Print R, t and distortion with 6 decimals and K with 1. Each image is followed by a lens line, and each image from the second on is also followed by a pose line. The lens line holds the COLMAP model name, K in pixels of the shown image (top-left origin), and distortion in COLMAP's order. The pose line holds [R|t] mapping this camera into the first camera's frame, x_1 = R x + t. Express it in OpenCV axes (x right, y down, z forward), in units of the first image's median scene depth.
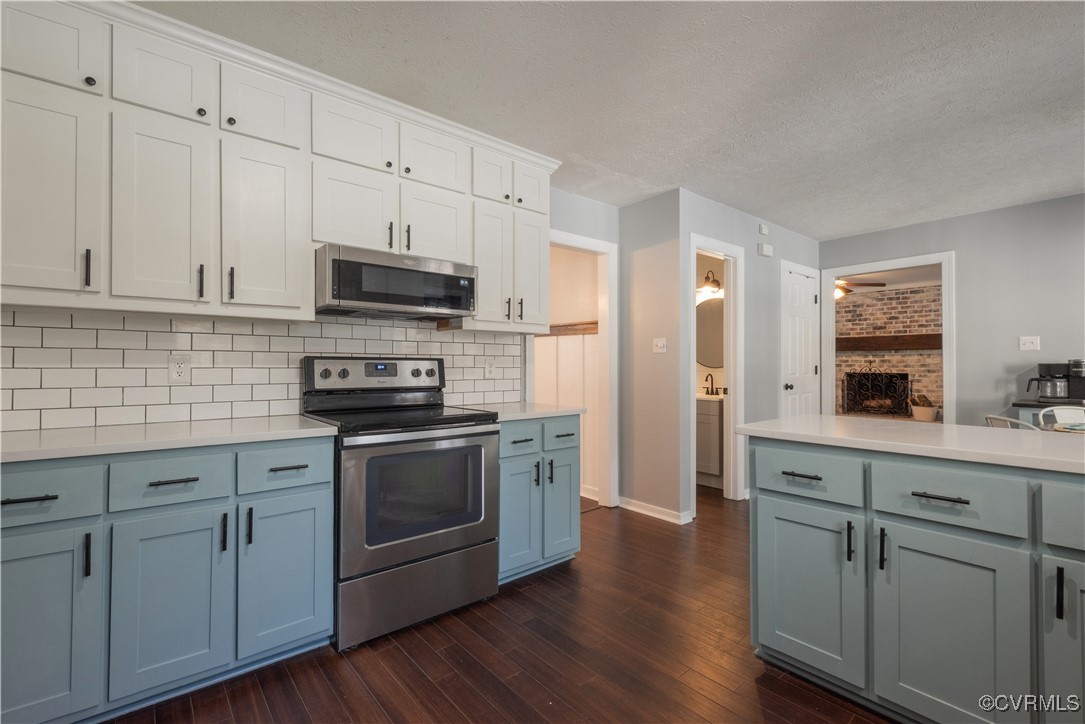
lens RADIAL K [[480.4, 0, 541.0], [0, 480.4, 363.0], [0, 0, 1]] dist [0.000338, 0.000190]
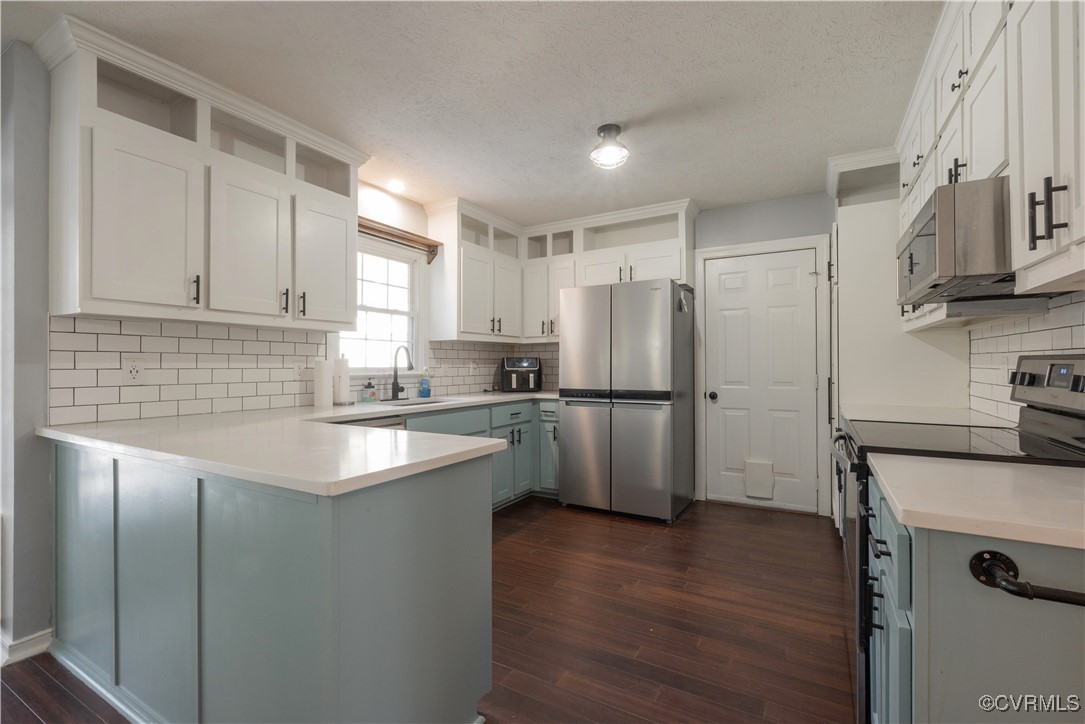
lens RADIAL K [[478.2, 0, 542.5], [0, 478.2, 362.0], [0, 0, 1]] dist [0.000623, 0.000529]
pose [[-0.937802, 0.002980, -0.347157, 0.386090], [0.006497, 0.999939, -0.008967, -0.001567], [0.347109, -0.010665, -0.937764, 1.093106]]
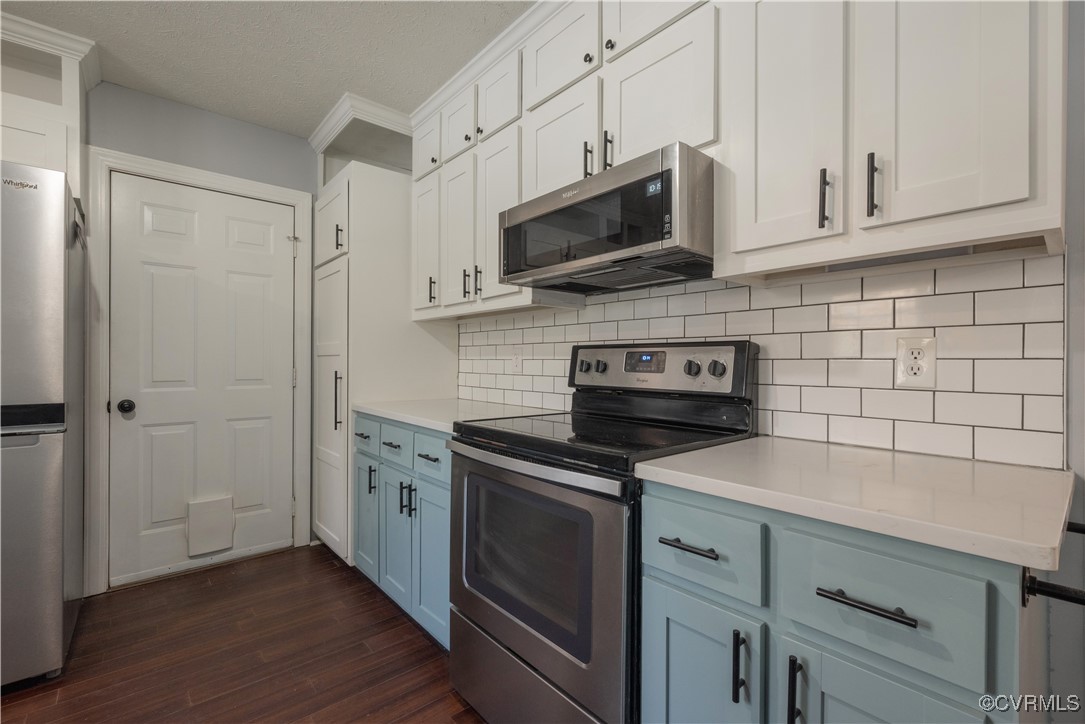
lens RADIAL K [[478.2, 0, 542.5], [0, 478.2, 362.0], [0, 0, 1]] dist [0.000623, 0.000529]
pose [[0.008308, -0.001372, -0.999965, 0.272169], [0.001088, 0.999998, -0.001363, 0.012047], [0.999965, -0.001077, 0.008309, 0.699303]]
